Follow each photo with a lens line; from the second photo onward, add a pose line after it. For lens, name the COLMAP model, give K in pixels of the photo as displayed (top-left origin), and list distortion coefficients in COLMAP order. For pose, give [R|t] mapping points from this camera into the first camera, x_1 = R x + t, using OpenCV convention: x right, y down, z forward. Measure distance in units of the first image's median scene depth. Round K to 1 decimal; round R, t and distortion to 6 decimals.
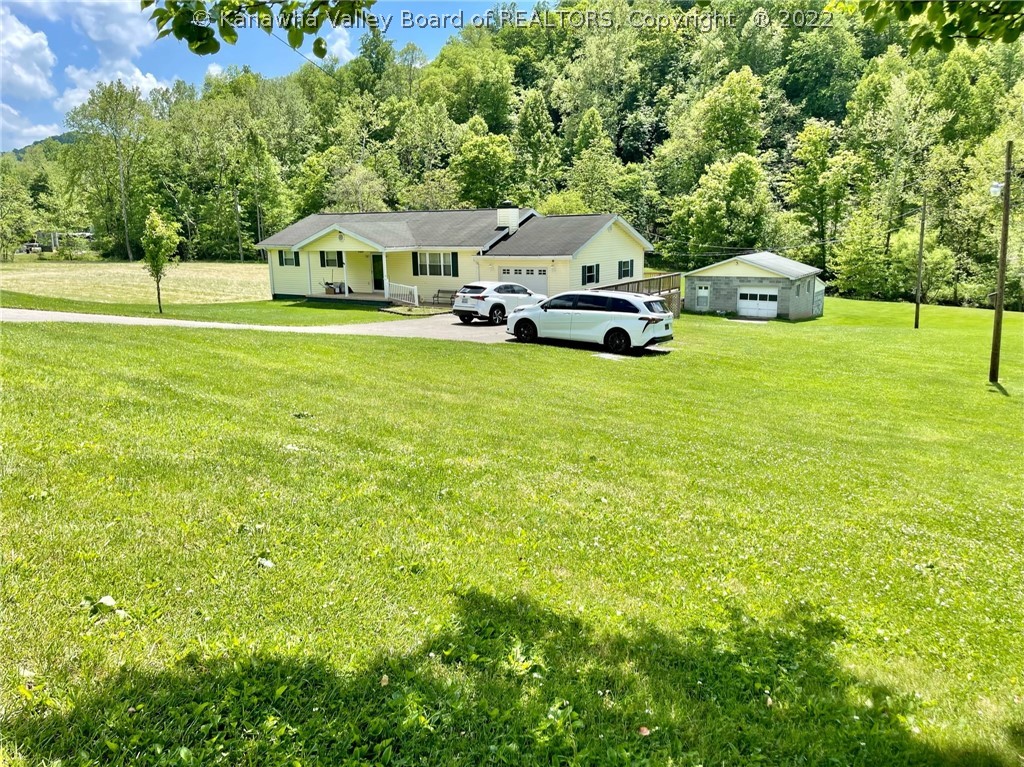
lens RADIAL K [[780.7, 0, 512.0], [0, 780.7, 383.5], [0, 0, 1]] dist [0.043490, -0.001179]
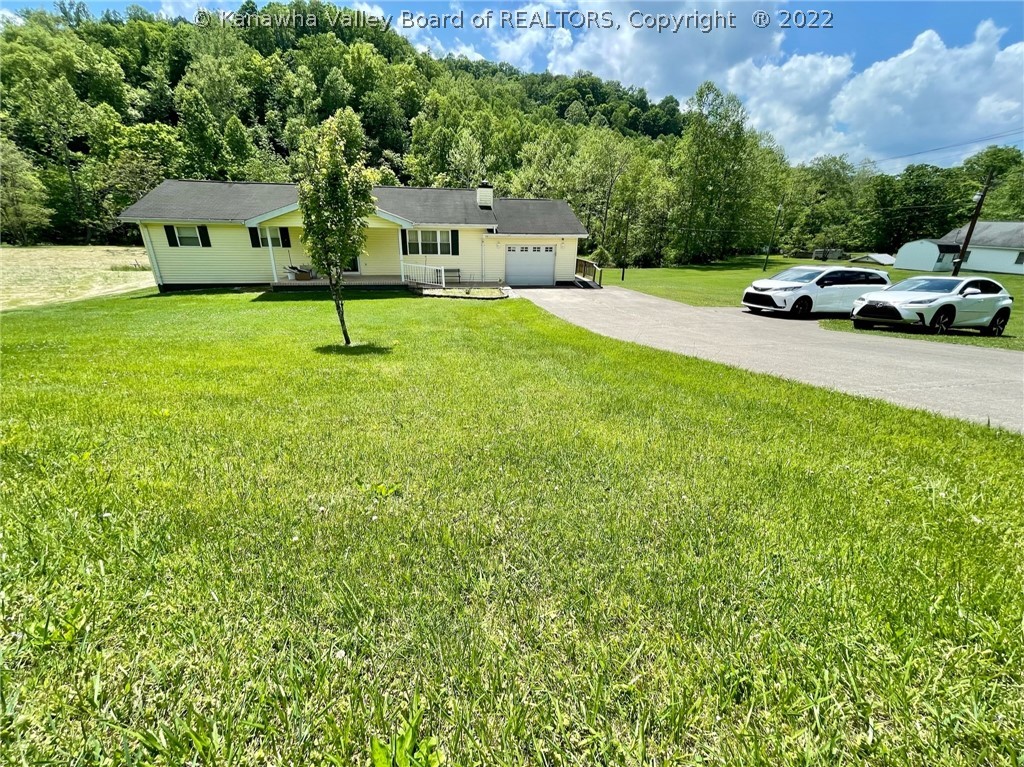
lens RADIAL K [[413.5, 0, 512.0], [0, 413.5, 383.5], [0, 0, 1]] dist [-0.000900, 0.000496]
pose [[0.713334, -0.229779, 0.662085, -0.297933], [0.108107, 0.969493, 0.219992, -0.060392], [-0.692436, -0.085352, 0.716413, 0.389678]]
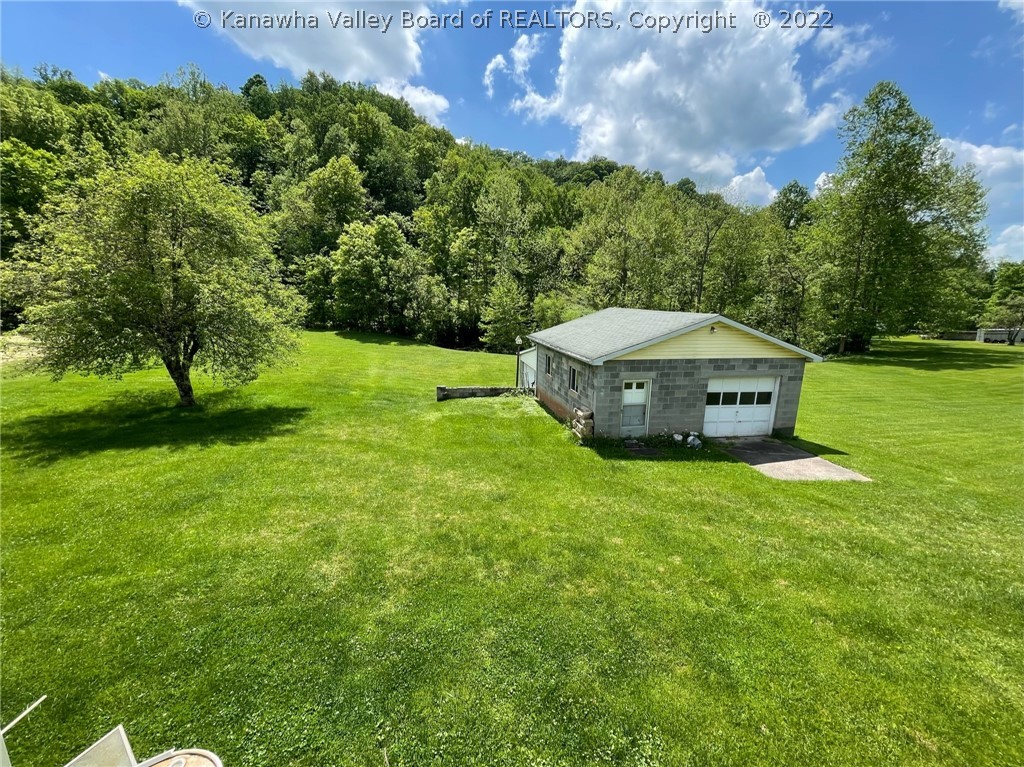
lens RADIAL K [[413.5, 0, 512.0], [0, 413.5, 383.5], [0, 0, 1]] dist [-0.000900, 0.000496]
pose [[0.724291, -0.114167, 0.679977, 0.036788], [0.112273, 0.992562, 0.047061, -0.147100], [-0.680293, 0.042257, 0.731722, 0.907061]]
